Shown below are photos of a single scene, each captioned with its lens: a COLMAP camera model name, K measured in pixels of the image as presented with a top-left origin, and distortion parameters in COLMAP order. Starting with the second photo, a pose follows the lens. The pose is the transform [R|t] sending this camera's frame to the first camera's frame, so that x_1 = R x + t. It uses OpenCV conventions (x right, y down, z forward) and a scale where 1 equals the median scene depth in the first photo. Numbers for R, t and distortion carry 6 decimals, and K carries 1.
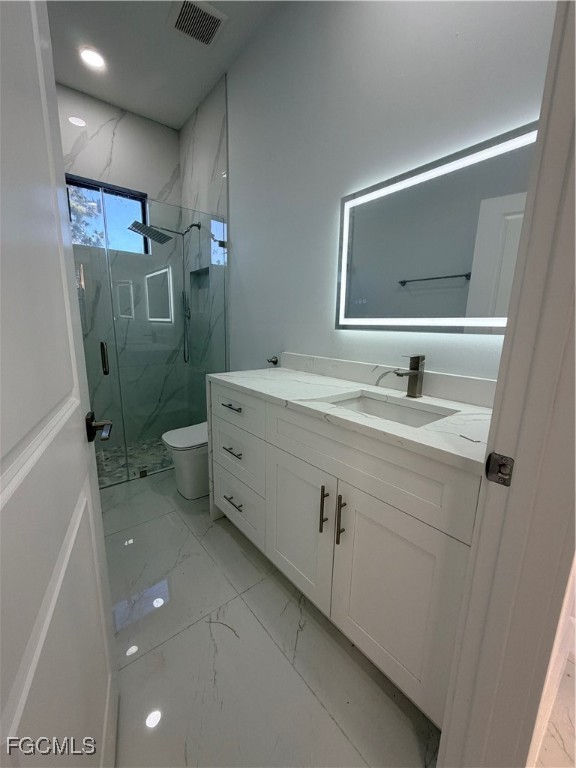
lens RADIAL K [[309.3, 0, 286.1], [0, 309.3, 381.4], [0, 0, 1]] dist [0.005403, -0.000259]
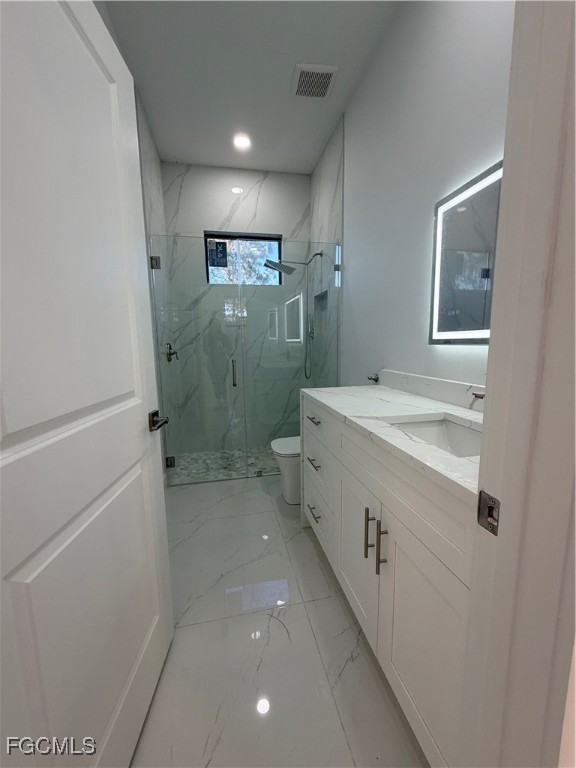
lens RADIAL K [[309.3, 0, 286.1], [0, 309.3, 381.4], [0, 0, 1]] dist [0.005403, -0.000259]
pose [[0.887281, 0.027185, -0.460428, 0.184453], [-0.053935, 0.997528, -0.045041, 0.002742], [0.458066, 0.064797, 0.886554, 0.006992]]
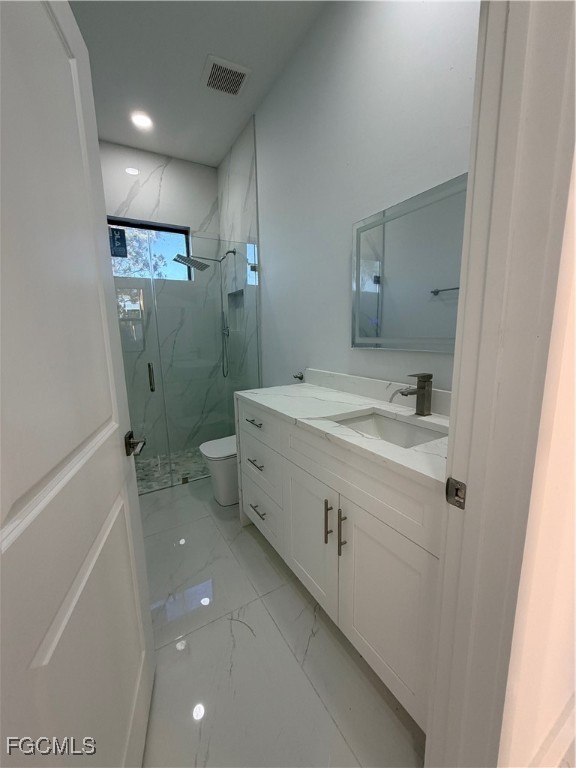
lens RADIAL K [[309.3, 0, 286.1], [0, 309.3, 381.4], [0, 0, 1]] dist [0.005403, -0.000259]
pose [[0.987976, -0.016434, -0.153734, 0.087022], [0.012723, 0.999604, -0.025093, -0.027263], [0.154086, 0.022835, 0.987794, -0.052668]]
